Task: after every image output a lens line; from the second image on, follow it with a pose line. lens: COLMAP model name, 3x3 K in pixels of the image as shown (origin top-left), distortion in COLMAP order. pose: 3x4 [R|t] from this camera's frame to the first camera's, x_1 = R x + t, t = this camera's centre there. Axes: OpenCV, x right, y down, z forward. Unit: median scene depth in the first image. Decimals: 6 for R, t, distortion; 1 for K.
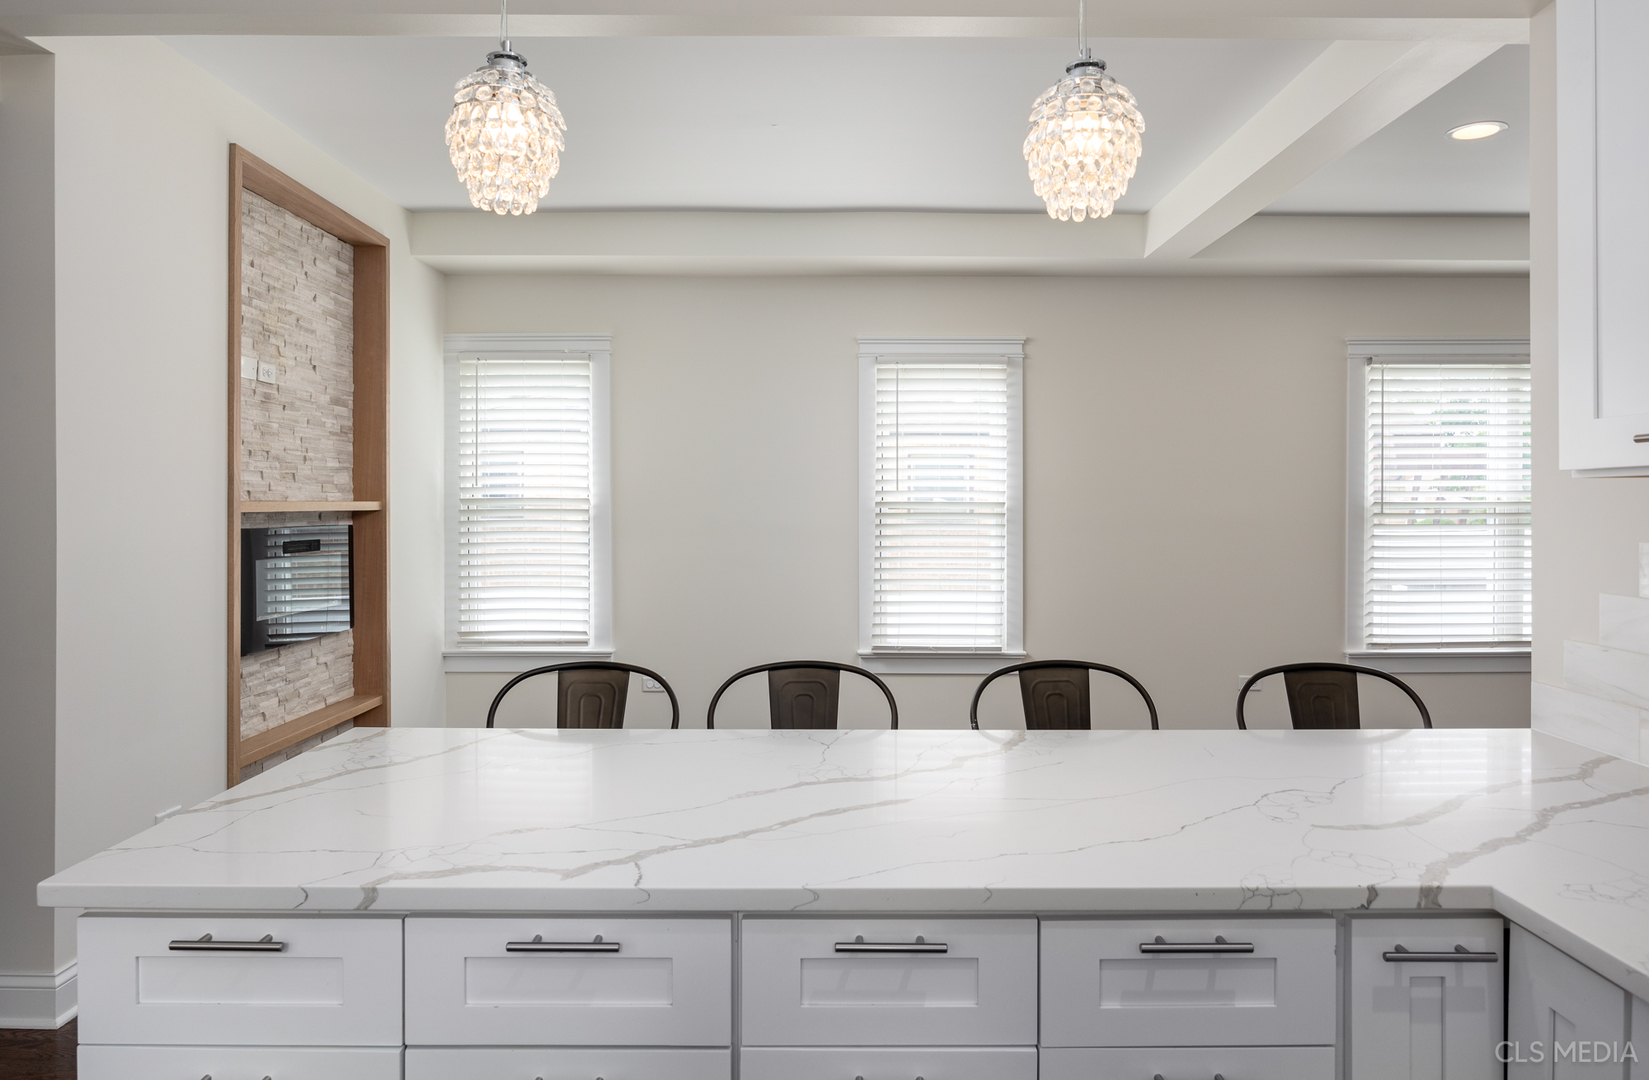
lens RADIAL K [[1043.2, 0, 824.0], [0, 1043.2, 531.9], [0, 0, 1]] dist [-0.004859, 0.000290]
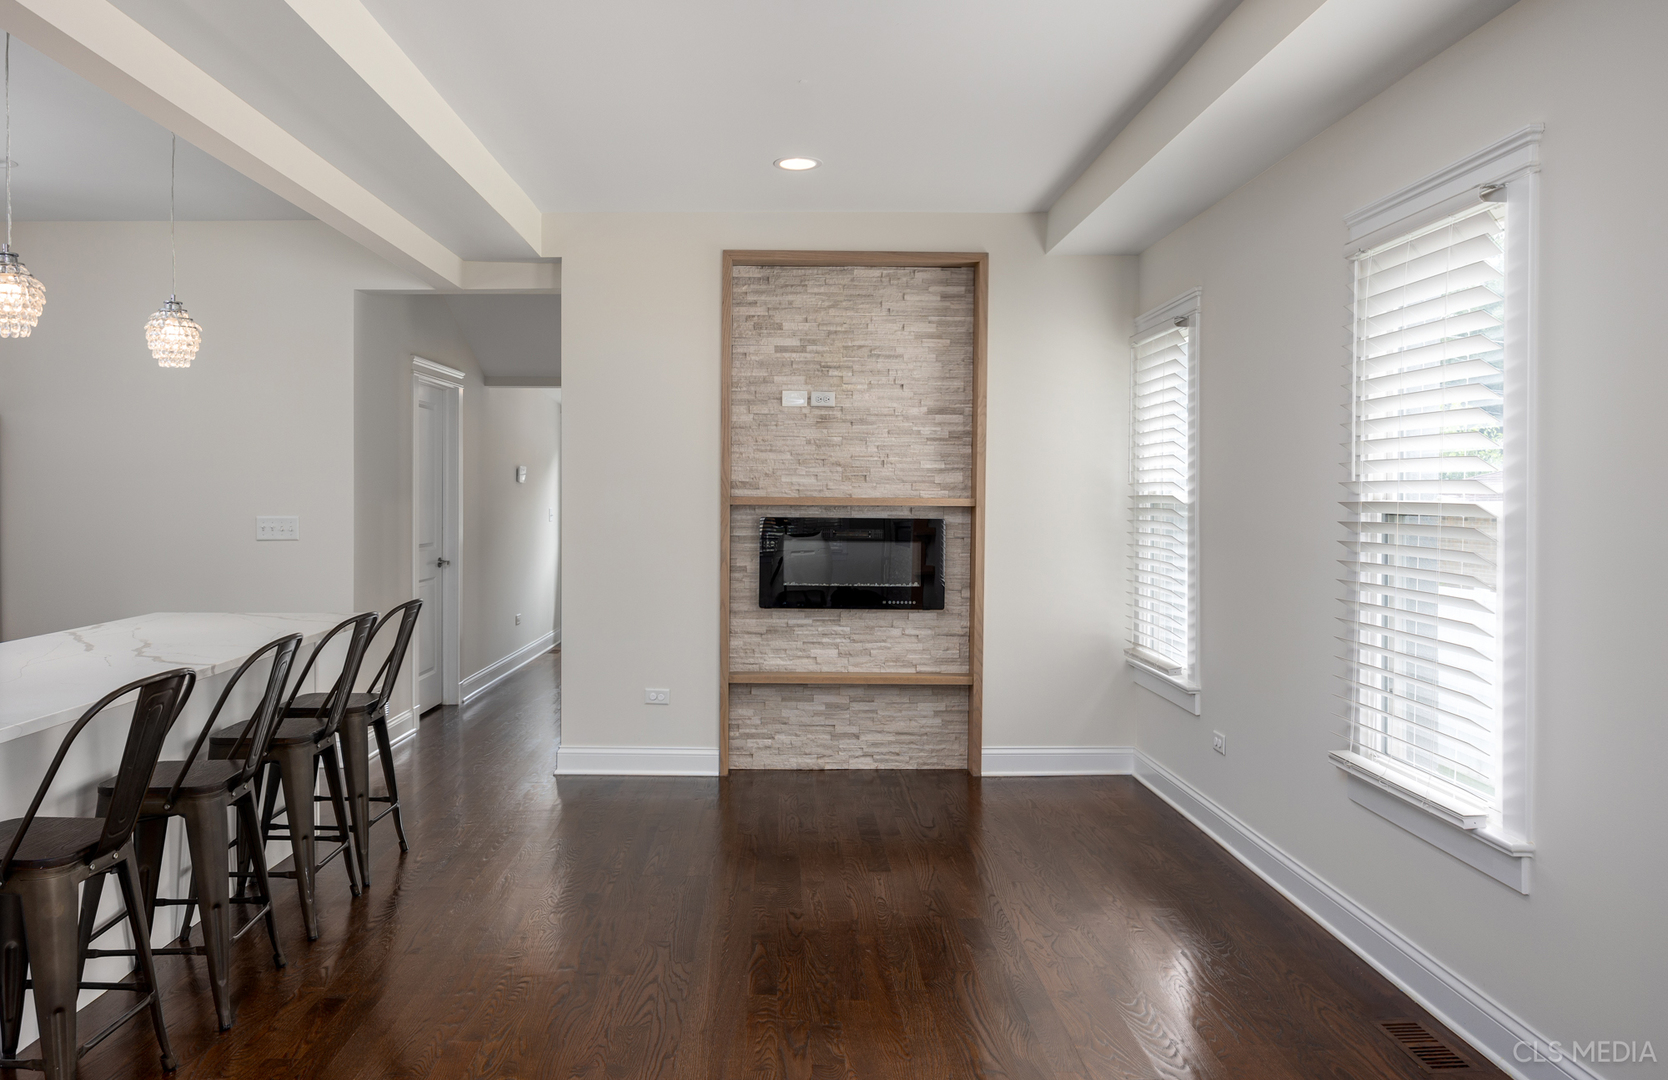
lens RADIAL K [[1164.6, 0, 832.6], [0, 1164.6, 536.6], [0, 0, 1]] dist [-0.001782, 0.000180]
pose [[0.026927, 0.036249, -0.998980, 0.905946], [-0.033326, 0.998819, 0.035345, -0.031512], [0.999082, 0.032341, 0.028103, 0.947447]]
